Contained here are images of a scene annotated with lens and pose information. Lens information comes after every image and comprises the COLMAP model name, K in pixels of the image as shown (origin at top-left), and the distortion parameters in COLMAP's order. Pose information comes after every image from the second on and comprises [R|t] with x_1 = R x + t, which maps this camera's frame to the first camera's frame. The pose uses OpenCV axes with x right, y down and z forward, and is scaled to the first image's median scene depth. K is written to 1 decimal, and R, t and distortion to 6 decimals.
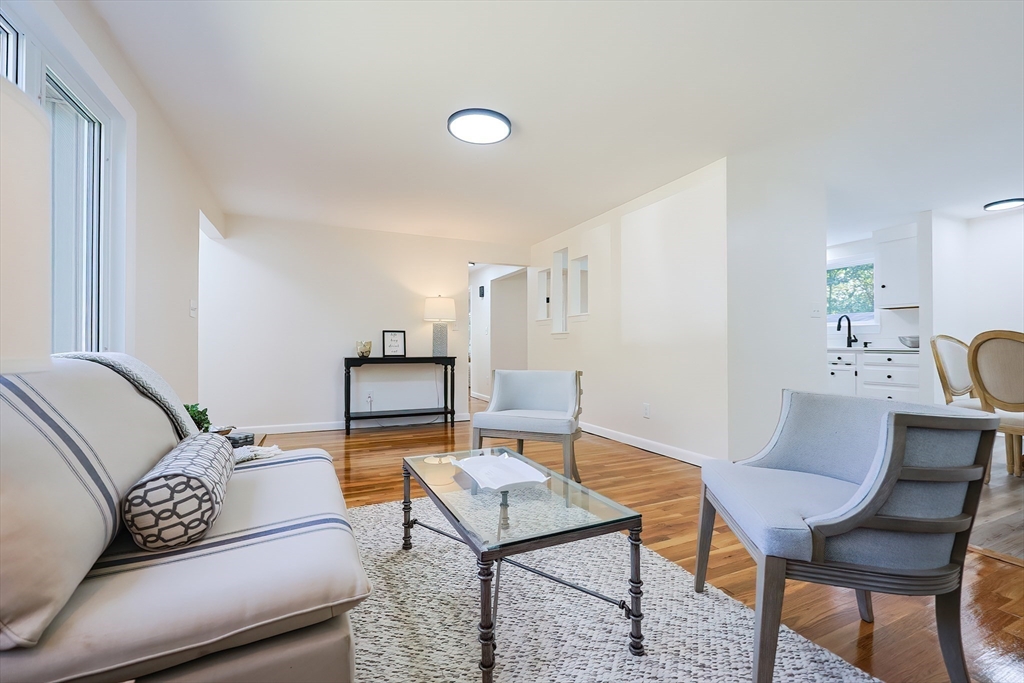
lens RADIAL K [[441.6, 0, 518.7], [0, 441.6, 342.8], [0, 0, 1]] dist [-0.000222, -0.001315]
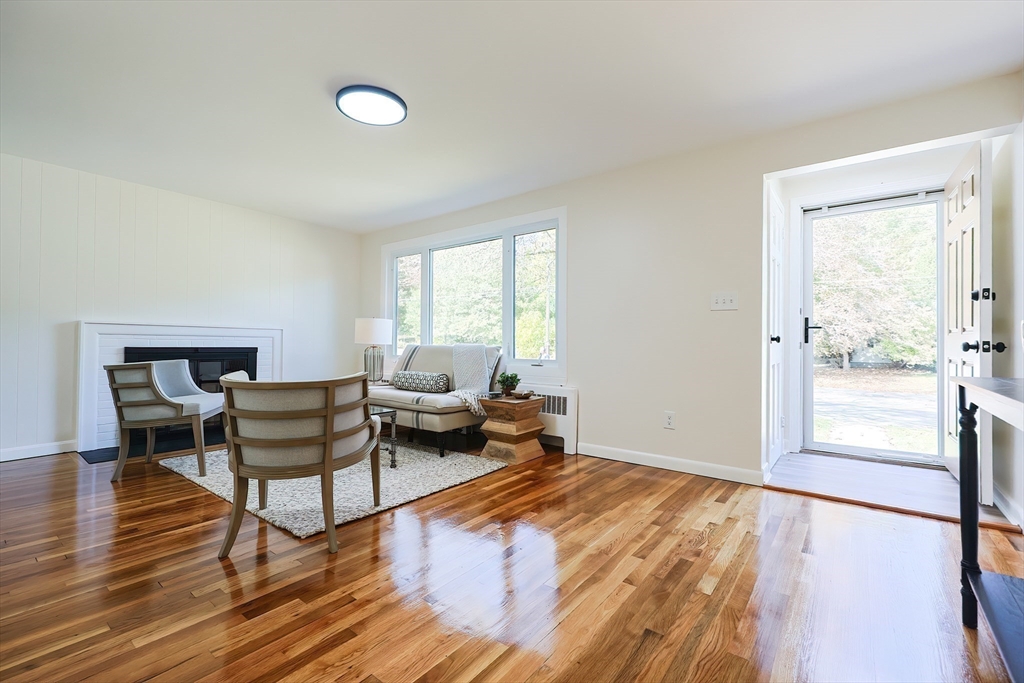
lens RADIAL K [[441.6, 0, 519.0], [0, 441.6, 337.8], [0, 0, 1]] dist [-0.000222, -0.001315]
pose [[-0.886179, -0.017456, -0.463015, 0.037145], [-0.005707, 0.999626, -0.026763, 0.013951], [0.463309, -0.021075, -0.885946, 1.035775]]
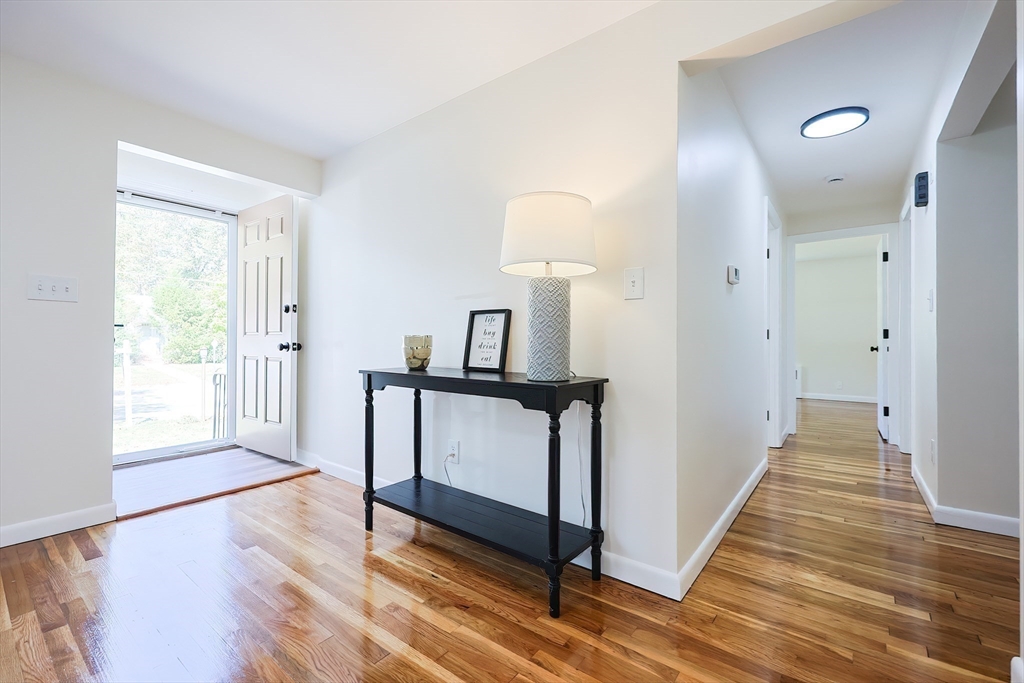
lens RADIAL K [[441.6, 0, 523.9], [0, 441.6, 345.7], [0, 0, 1]] dist [-0.000222, -0.001315]
pose [[0.479267, 0.003011, -0.877664, 0.112284], [0.012312, 0.999873, 0.010154, 0.003515], [0.877583, -0.015673, 0.479169, 0.826350]]
